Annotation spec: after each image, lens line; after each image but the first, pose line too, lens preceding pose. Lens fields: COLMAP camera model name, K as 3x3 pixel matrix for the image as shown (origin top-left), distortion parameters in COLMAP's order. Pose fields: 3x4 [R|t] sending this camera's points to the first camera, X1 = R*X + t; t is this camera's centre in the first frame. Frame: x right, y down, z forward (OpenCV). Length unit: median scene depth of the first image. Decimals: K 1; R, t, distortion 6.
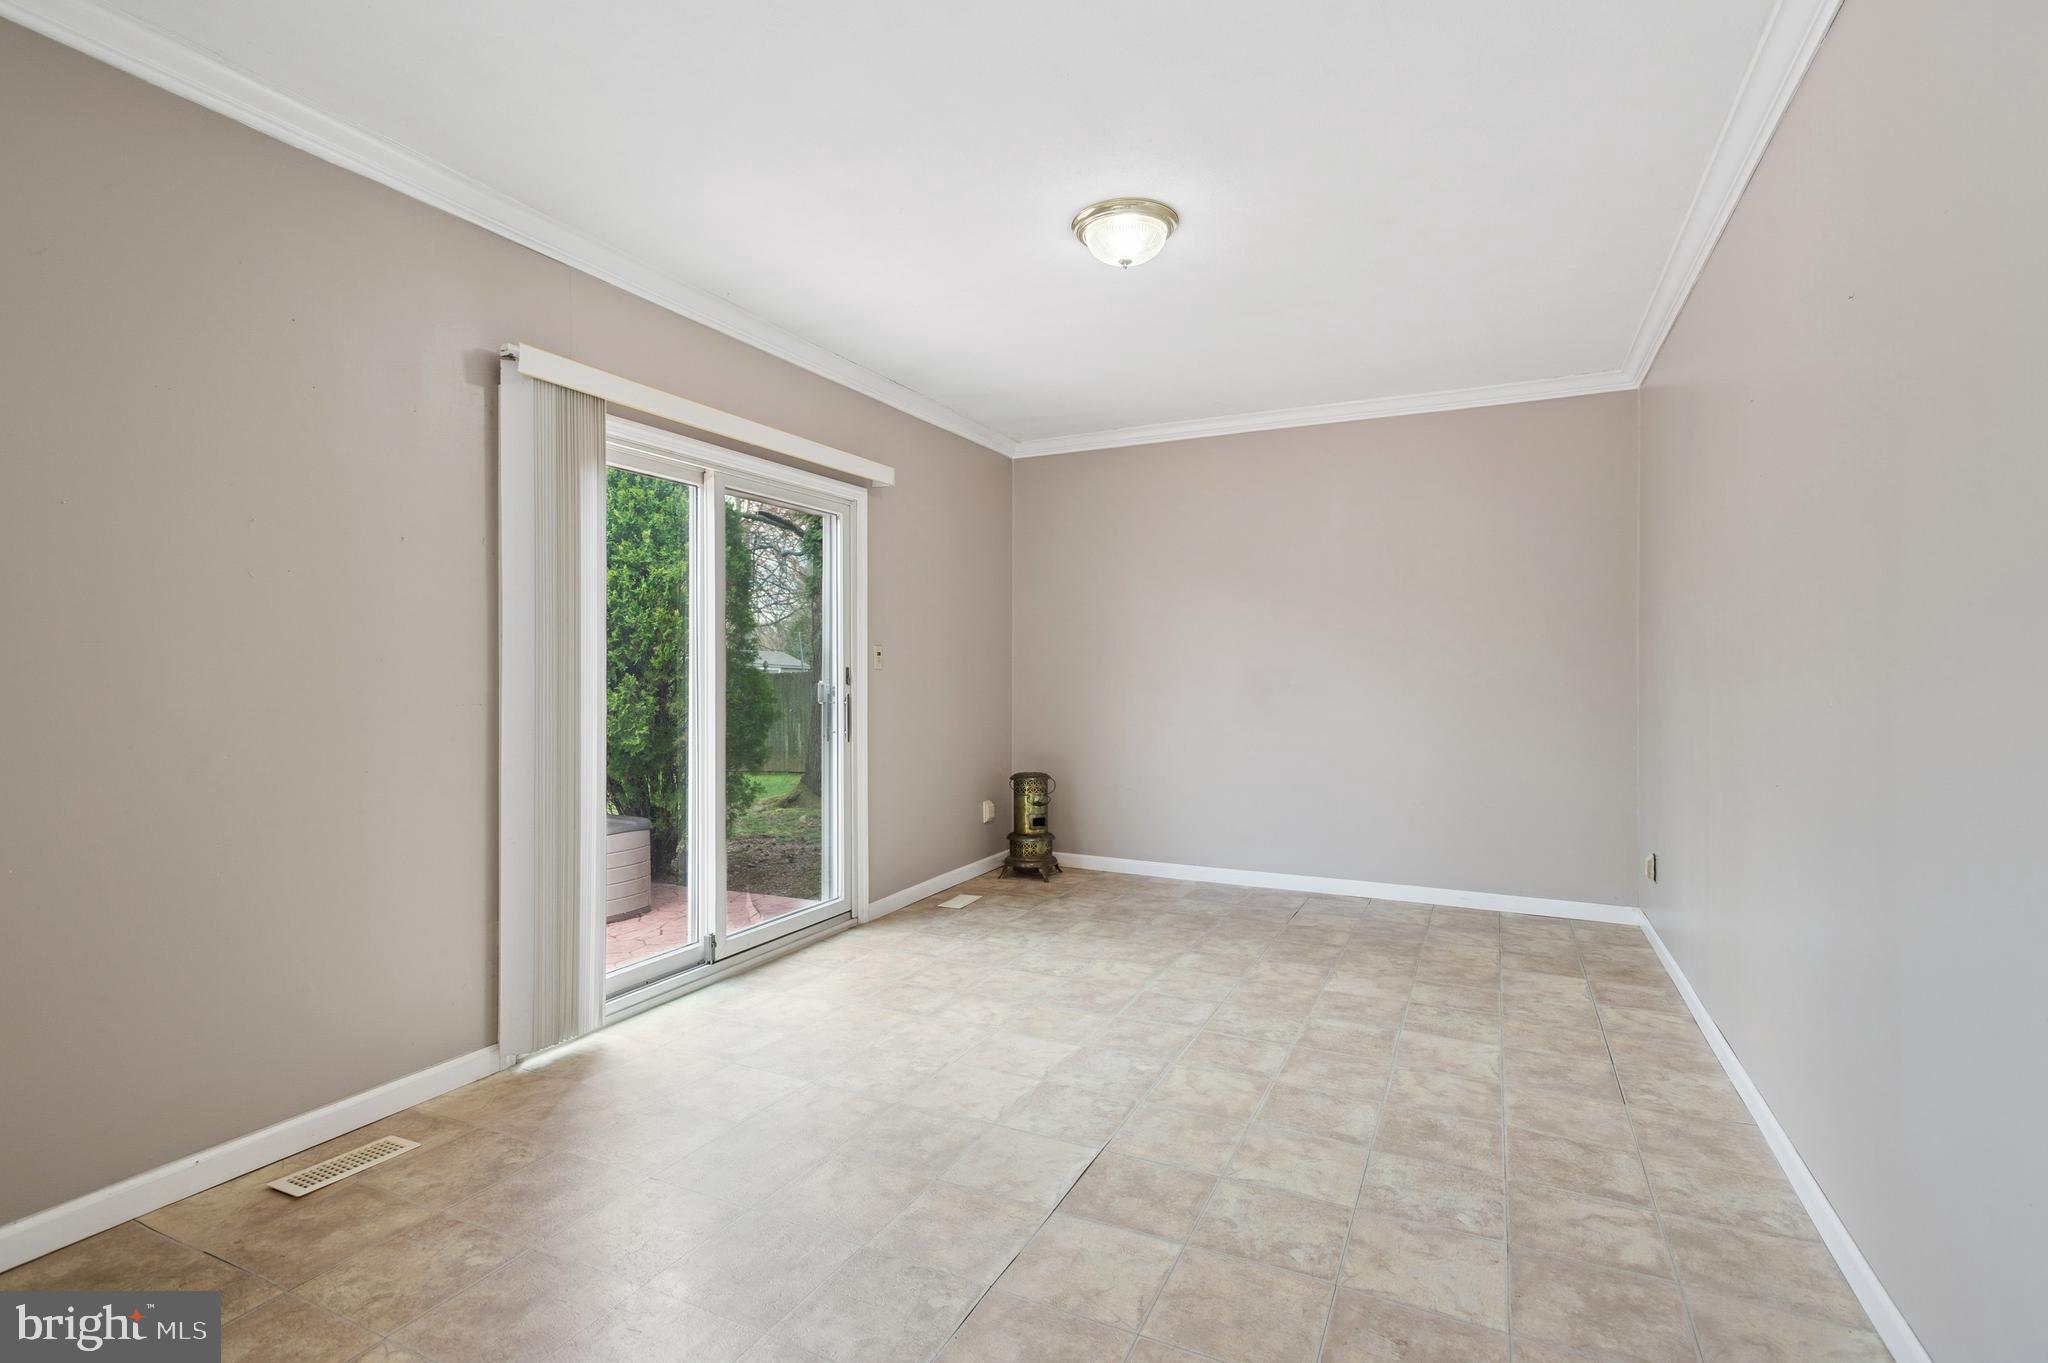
lens RADIAL K [[1001.6, 0, 1023.7], [0, 1001.6, 680.5], [0, 0, 1]] dist [0.000935, 0.000078]
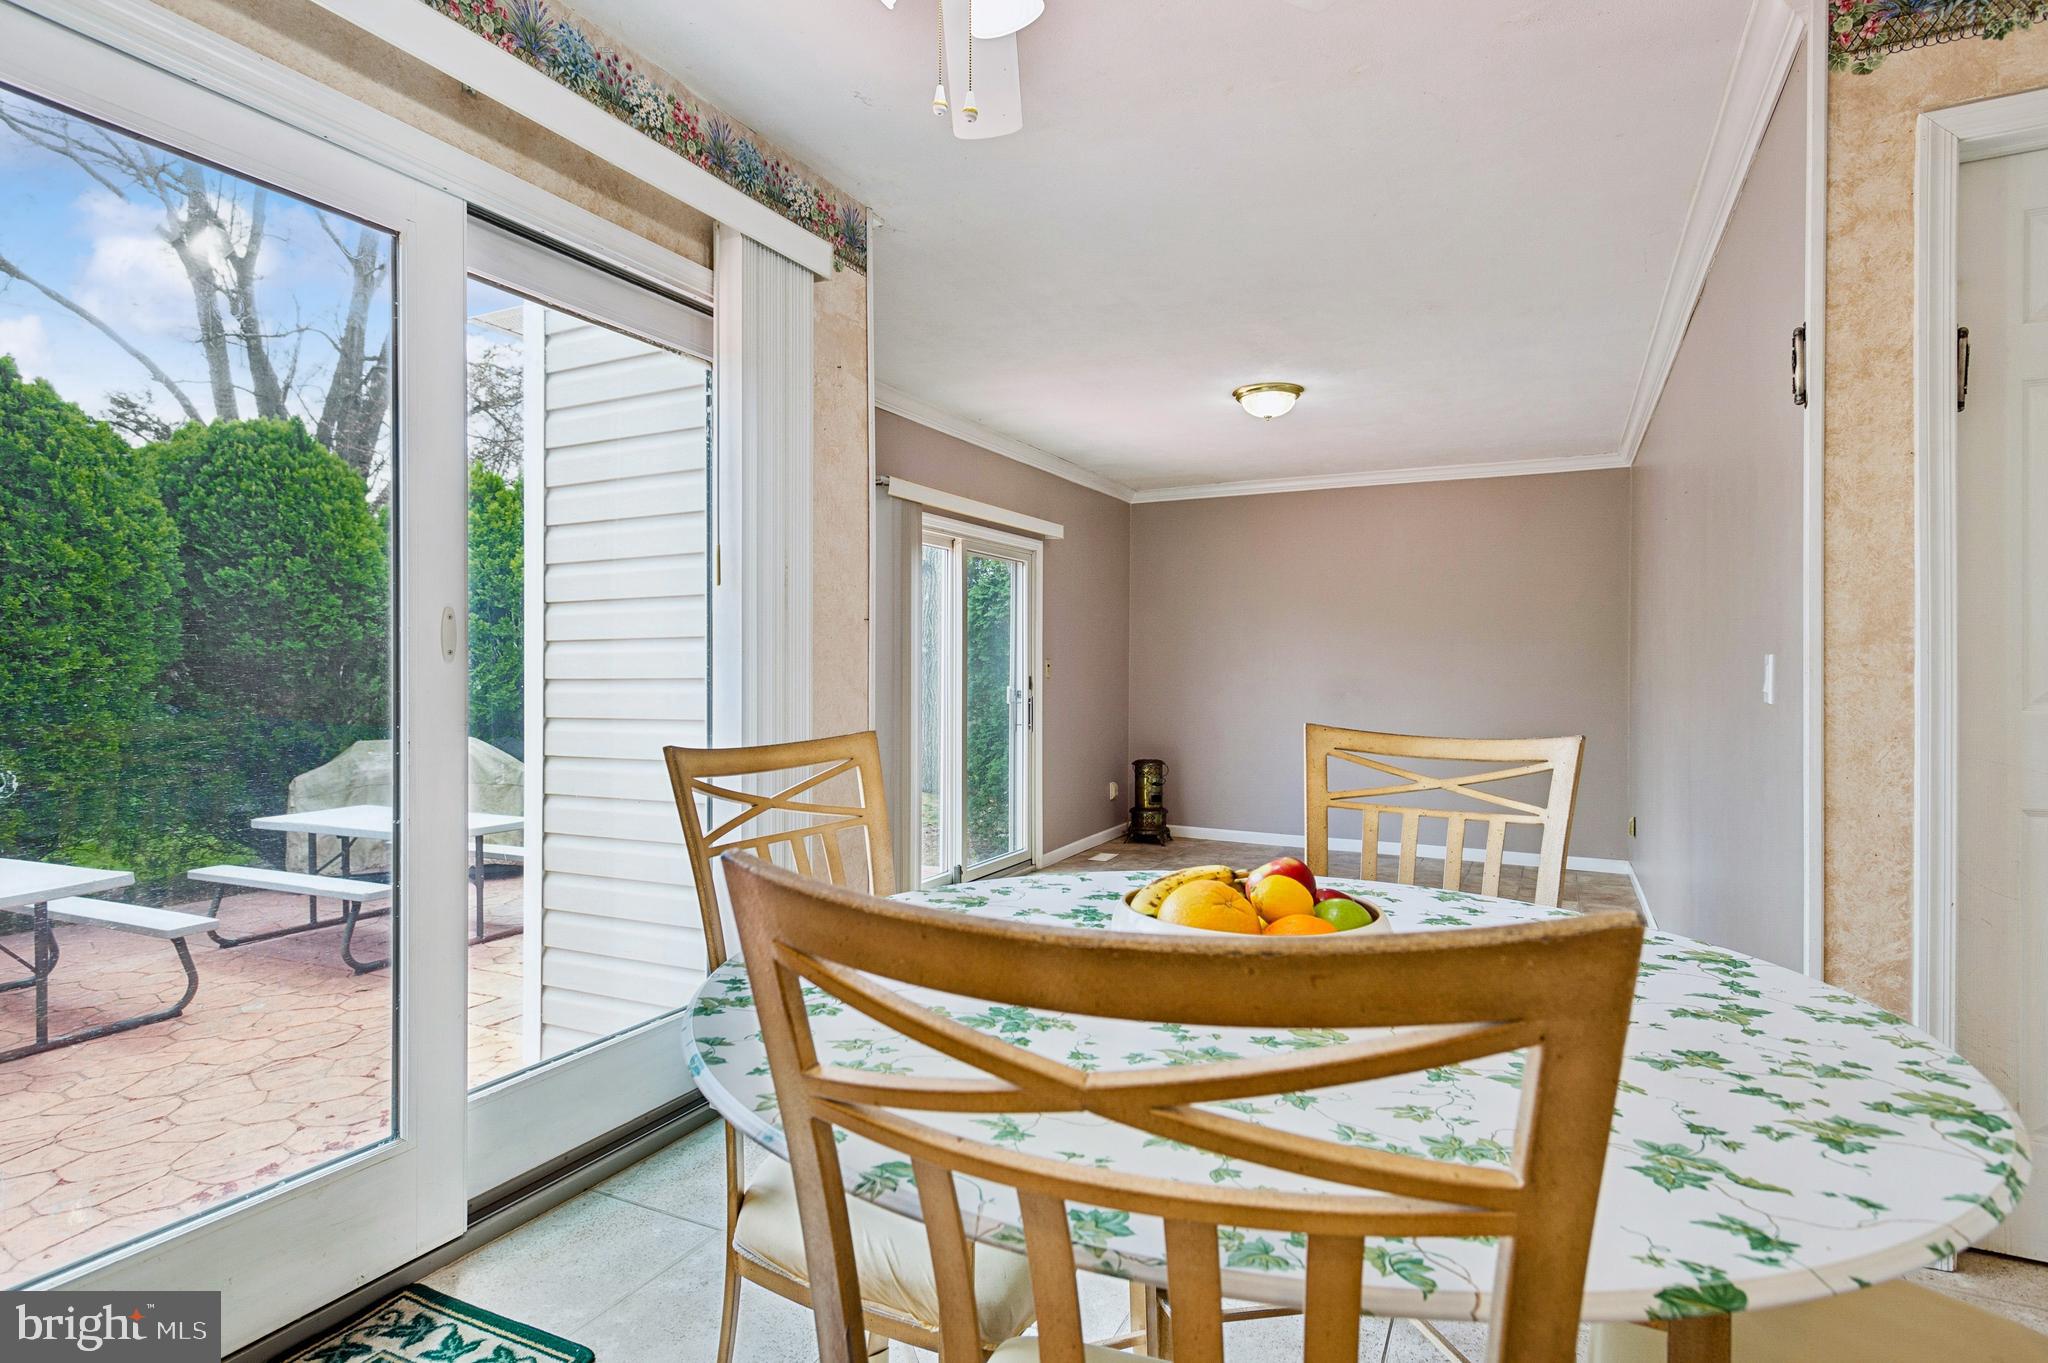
lens RADIAL K [[1088.7, 0, 1021.1], [0, 1088.7, 677.5], [0, 0, 1]] dist [-0.001019, -0.000098]
pose [[0.999897, 0.003781, -0.013823, -0.165272], [-0.003805, 0.999991, -0.001704, -0.008673], [0.013816, 0.001756, 0.999903, -0.442970]]
